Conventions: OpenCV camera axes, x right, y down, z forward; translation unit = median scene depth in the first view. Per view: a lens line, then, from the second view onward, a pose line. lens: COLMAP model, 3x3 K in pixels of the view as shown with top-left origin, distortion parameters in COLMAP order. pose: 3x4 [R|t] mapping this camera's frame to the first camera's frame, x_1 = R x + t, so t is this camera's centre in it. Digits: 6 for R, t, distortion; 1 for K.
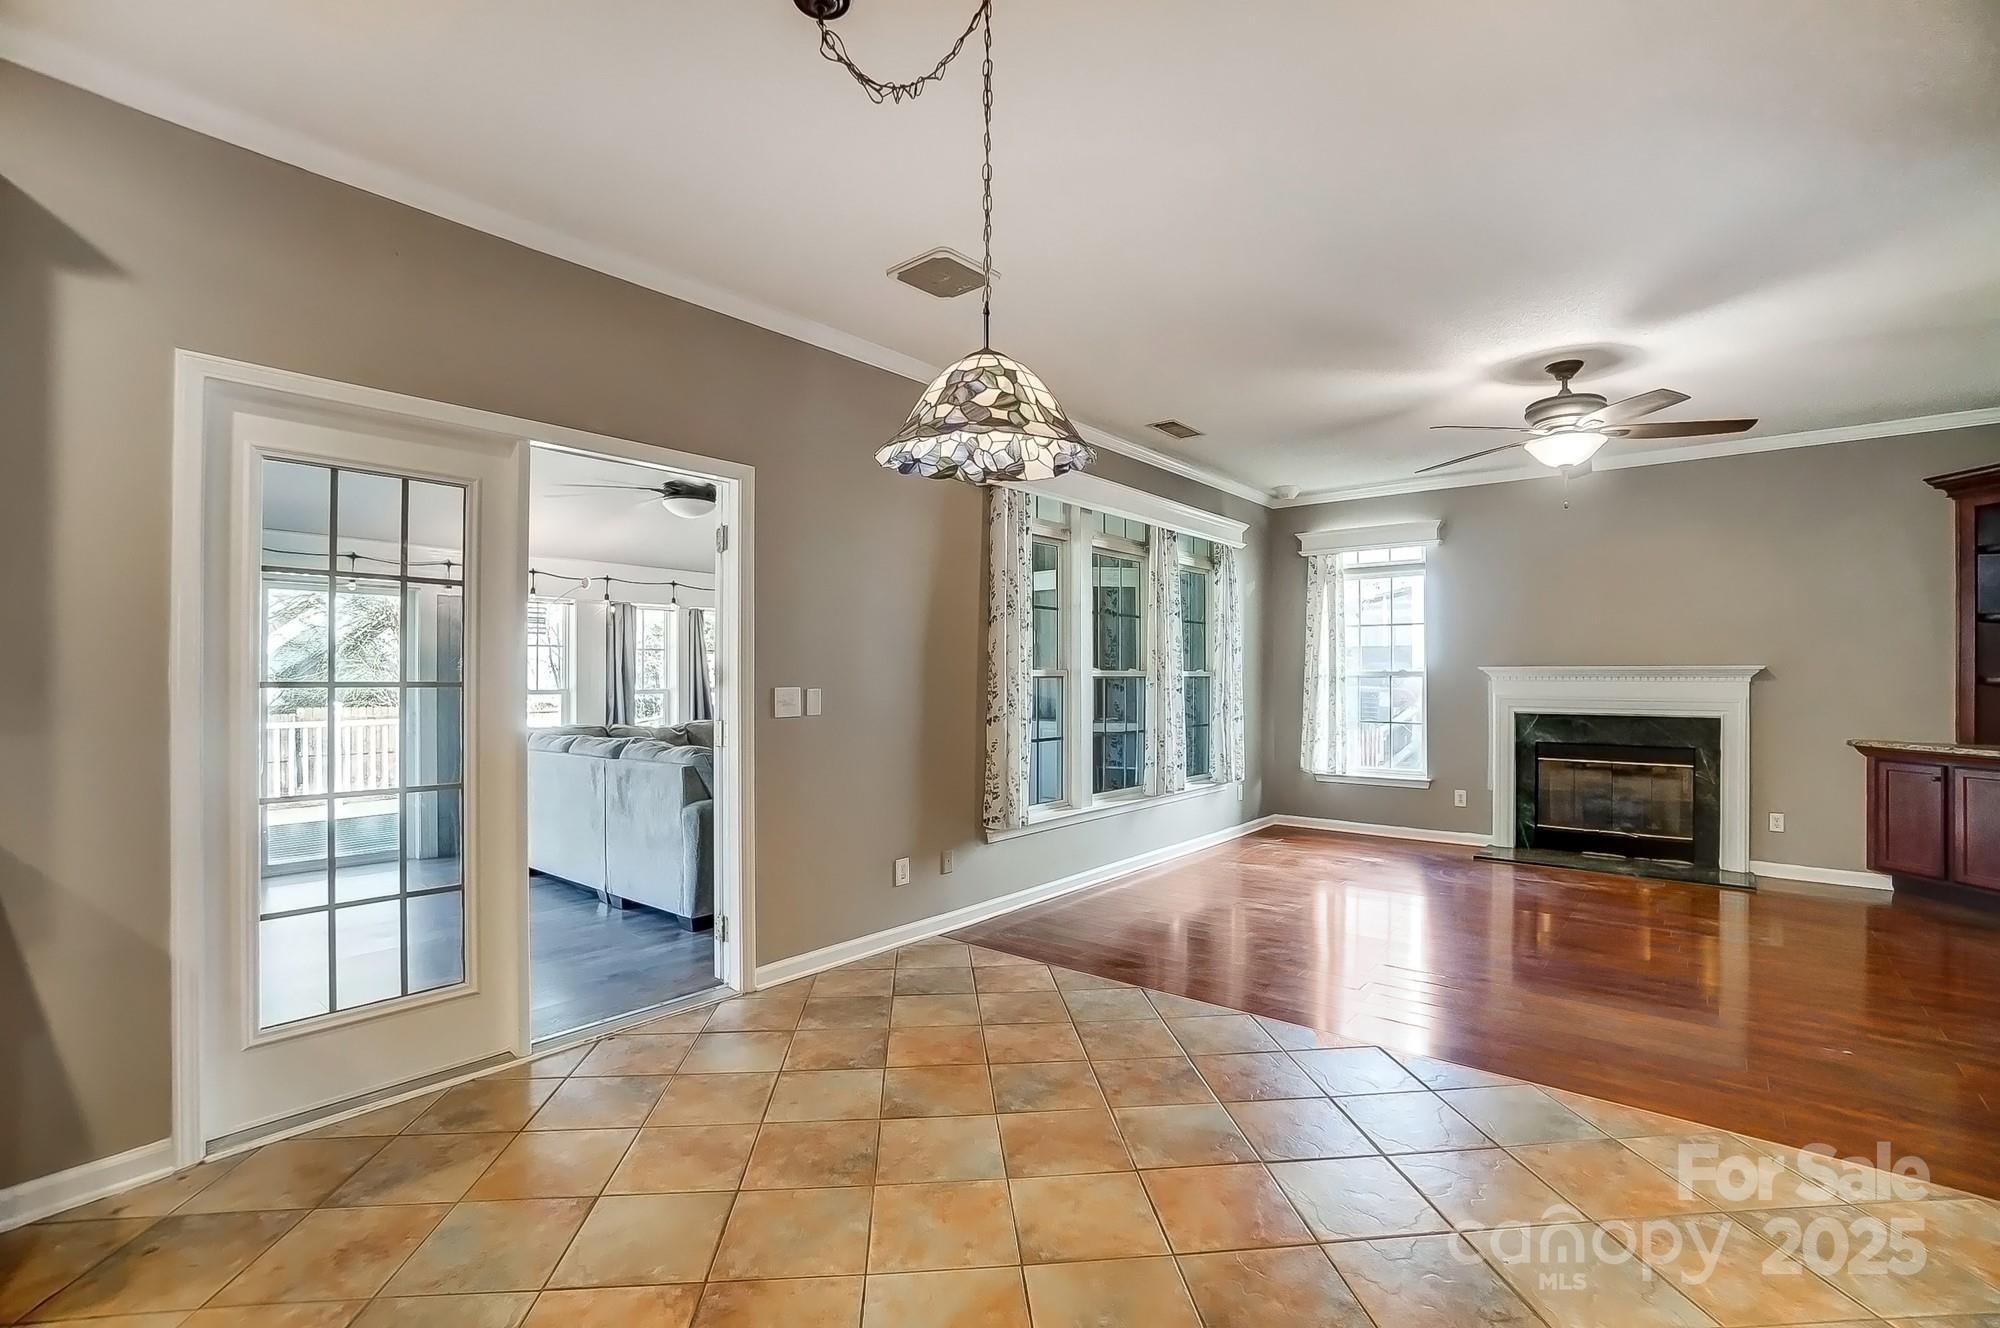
lens RADIAL K [[890.1, 0, 1000.0], [0, 890.1, 664.0], [0, 0, 1]] dist [-0.064423, 0.024486]
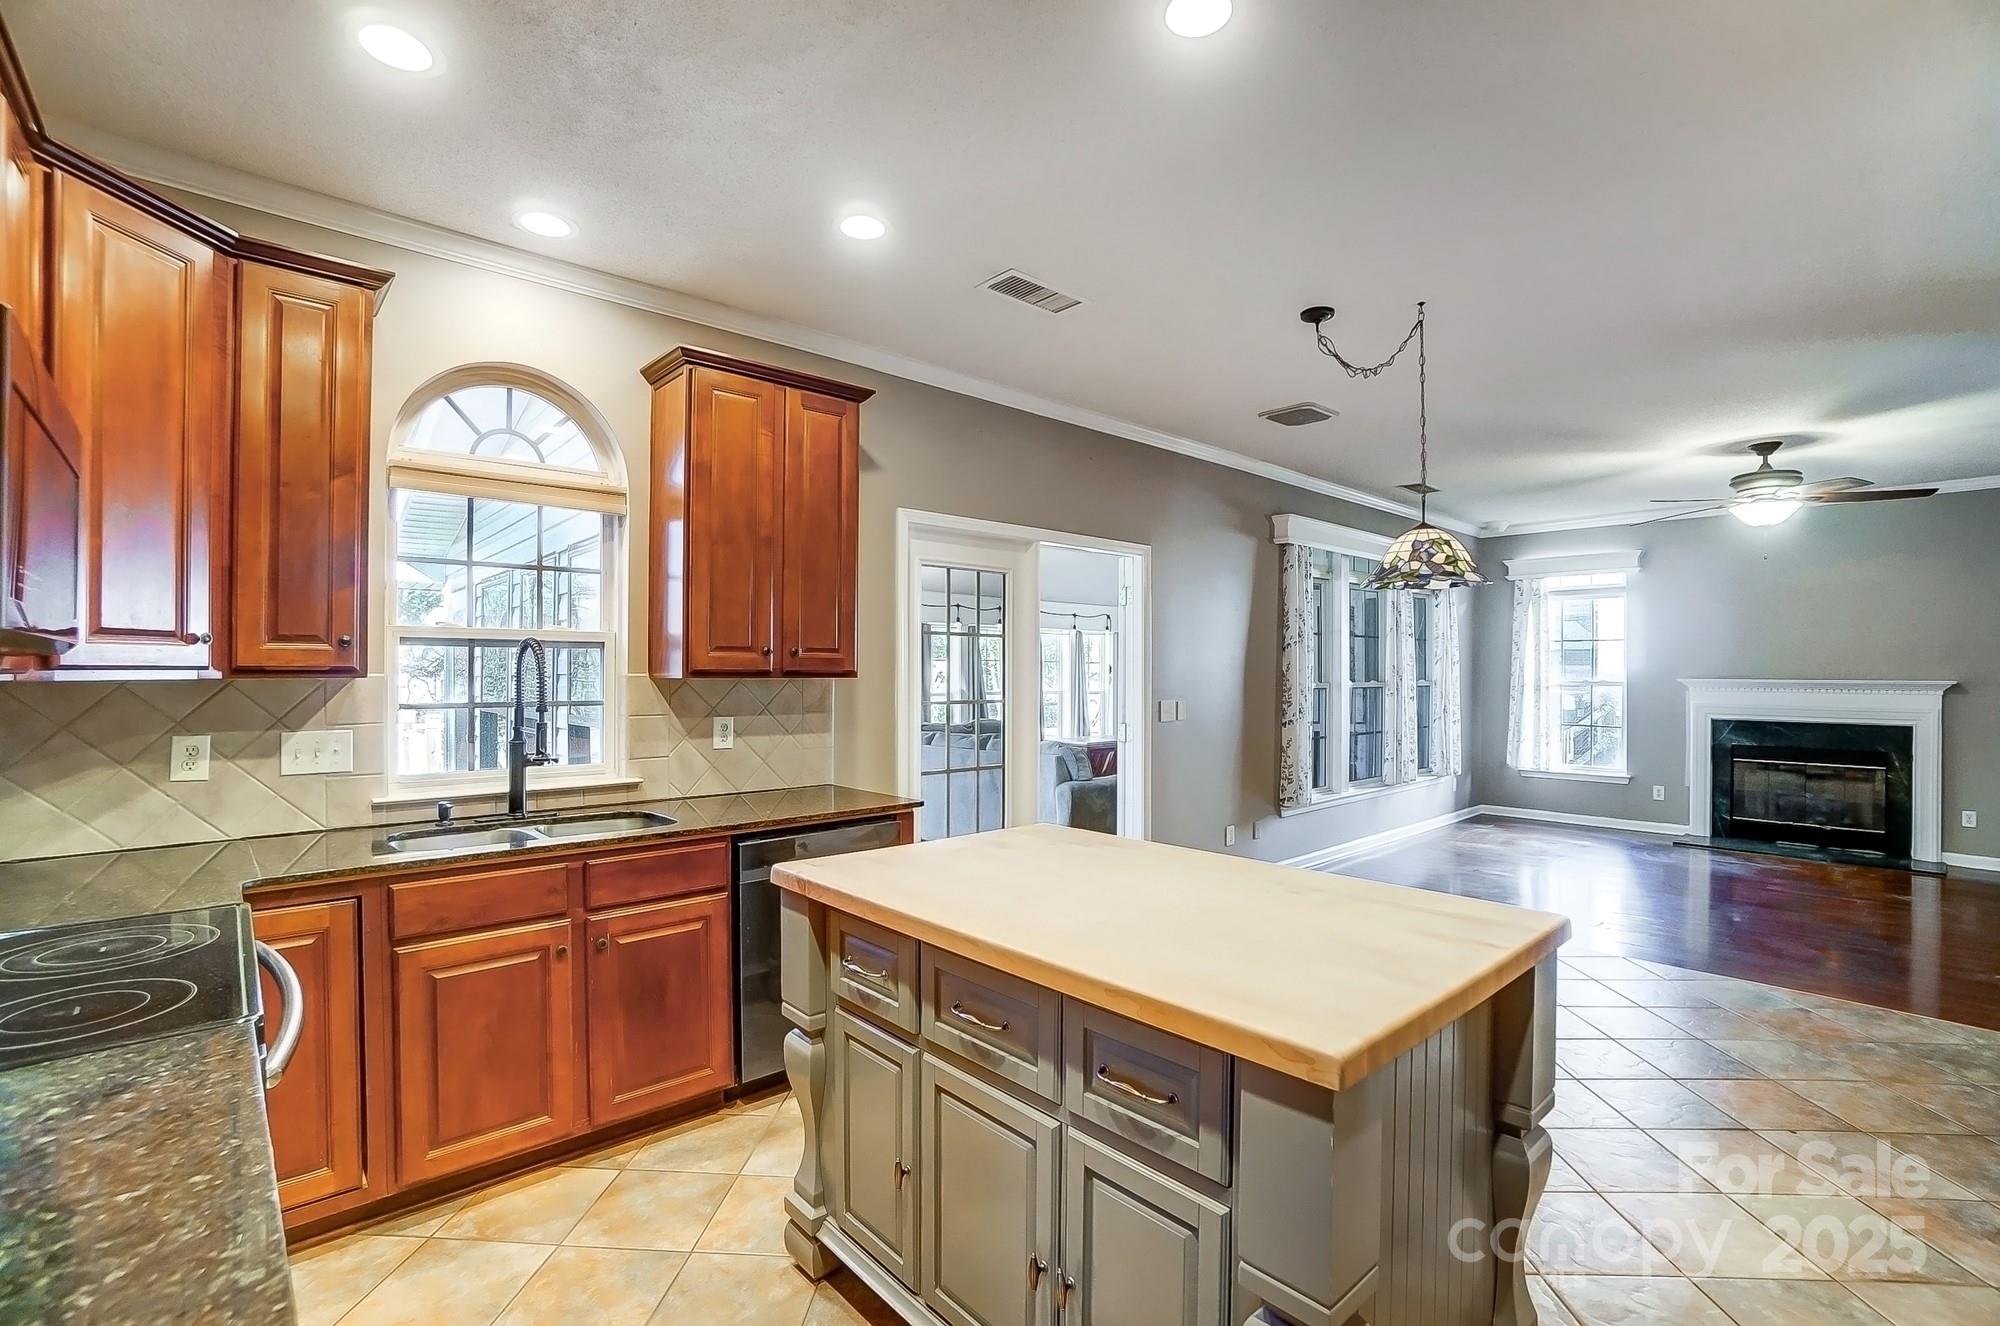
lens RADIAL K [[893.7, 0, 1003.6], [0, 893.7, 666.1], [0, 0, 1]] dist [-0.064831, 0.024127]
pose [[0.990422, 0.001196, -0.138069, -0.192137], [-0.000030, 0.999964, 0.008447, -0.025626], [0.138074, -0.008362, 0.990387, -0.278271]]
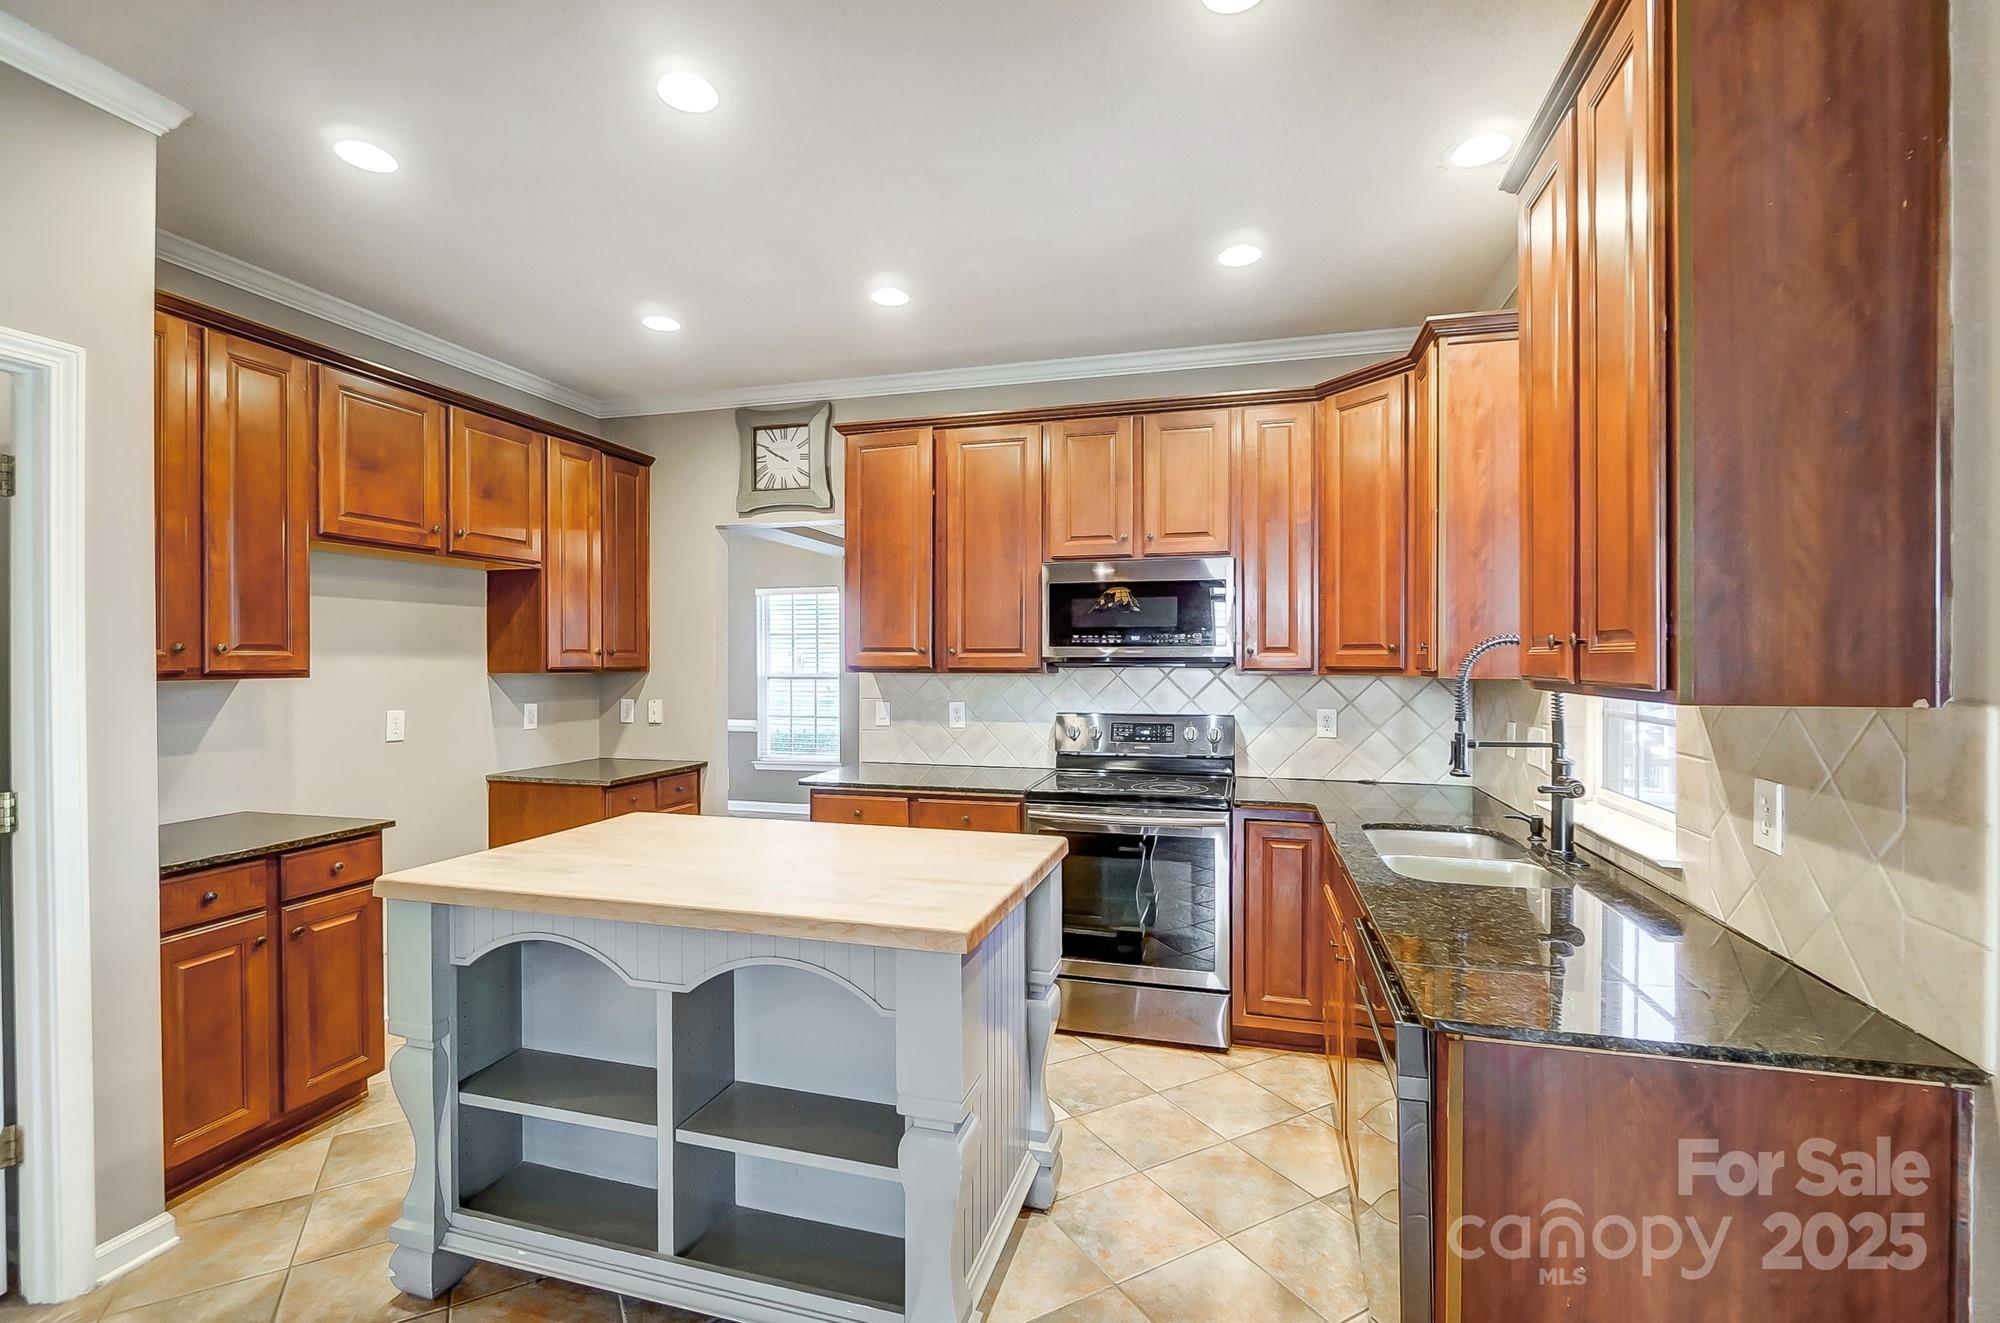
lens RADIAL K [[889.7, 0, 1006.6], [0, 889.7, 661.7], [0, 0, 1]] dist [0.000126, -0.000645]
pose [[-0.911408, 0.003570, -0.411488, -0.134175], [0.007208, 0.999947, -0.007290, -0.023338], [0.411440, -0.009610, -0.911386, 0.423050]]
